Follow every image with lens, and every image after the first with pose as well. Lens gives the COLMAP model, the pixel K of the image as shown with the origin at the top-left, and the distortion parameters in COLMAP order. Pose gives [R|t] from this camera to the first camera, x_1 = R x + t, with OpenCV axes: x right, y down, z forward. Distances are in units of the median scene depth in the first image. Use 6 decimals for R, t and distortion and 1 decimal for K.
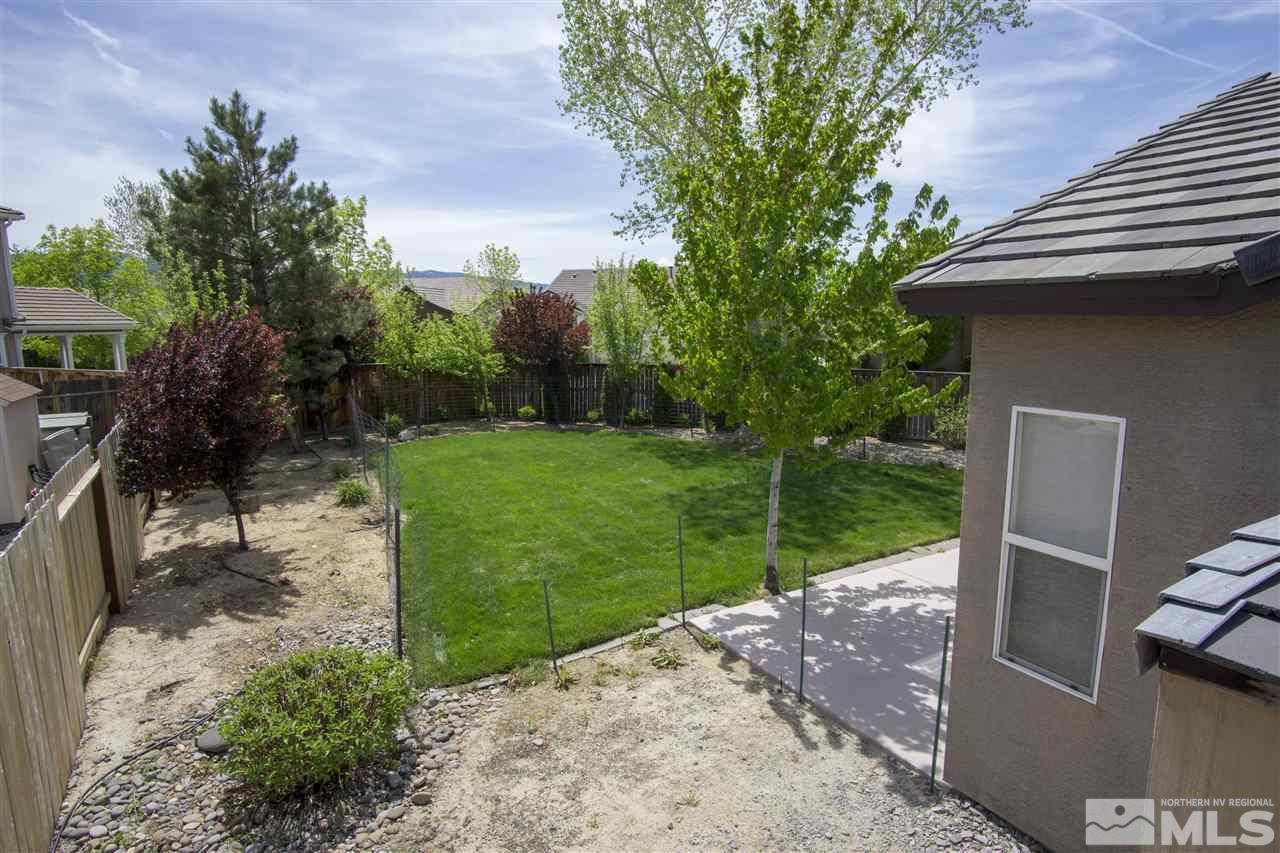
lens RADIAL K [[656.1, 0, 595.0], [0, 656.1, 425.3], [0, 0, 1]] dist [-0.004236, 0.000171]
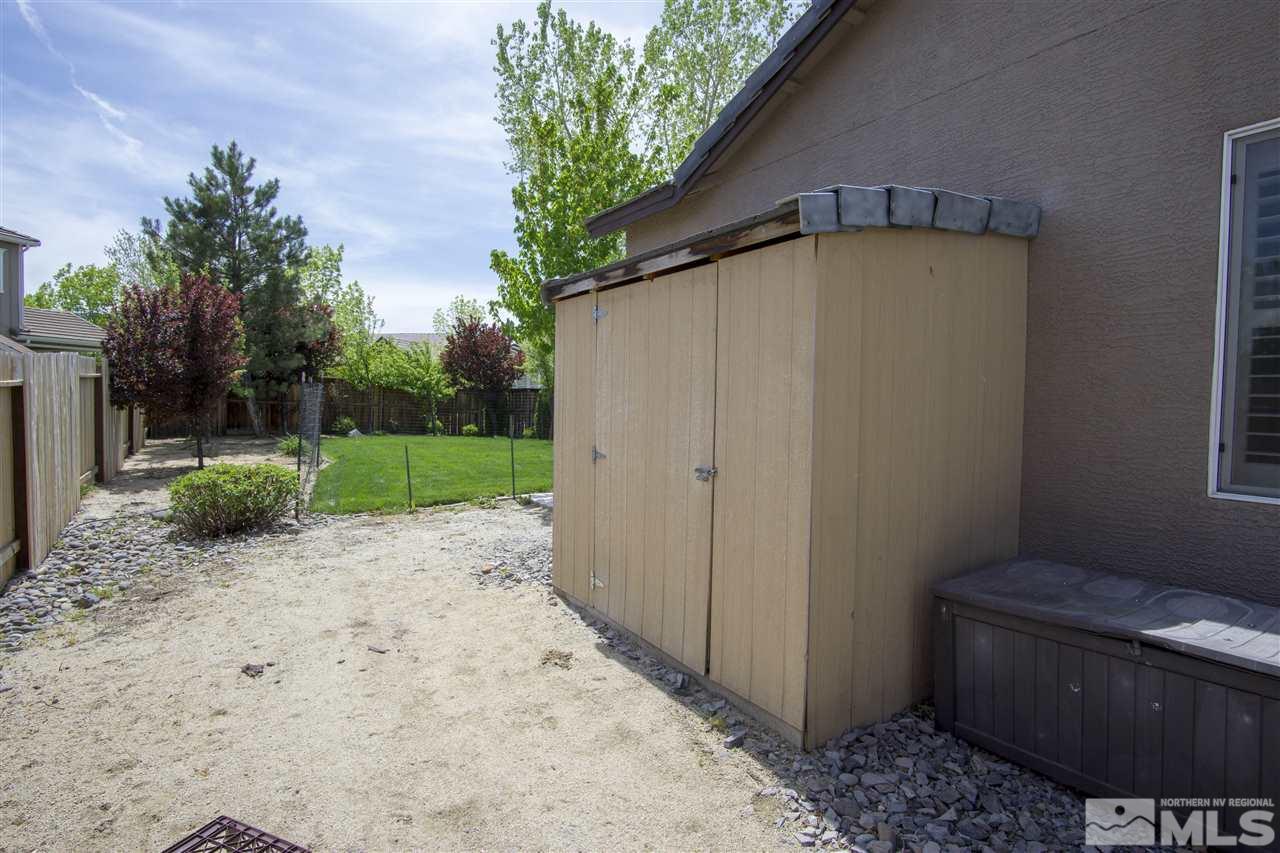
lens RADIAL K [[686.3, 0, 640.0], [0, 686.3, 426.5], [0, 0, 1]] dist [-0.019990, -0.000145]
pose [[0.997517, 0.032379, 0.062537, 0.161438], [-0.023655, 0.990493, -0.135518, 0.181934], [-0.066331, 0.133702, 0.988799, -0.262537]]
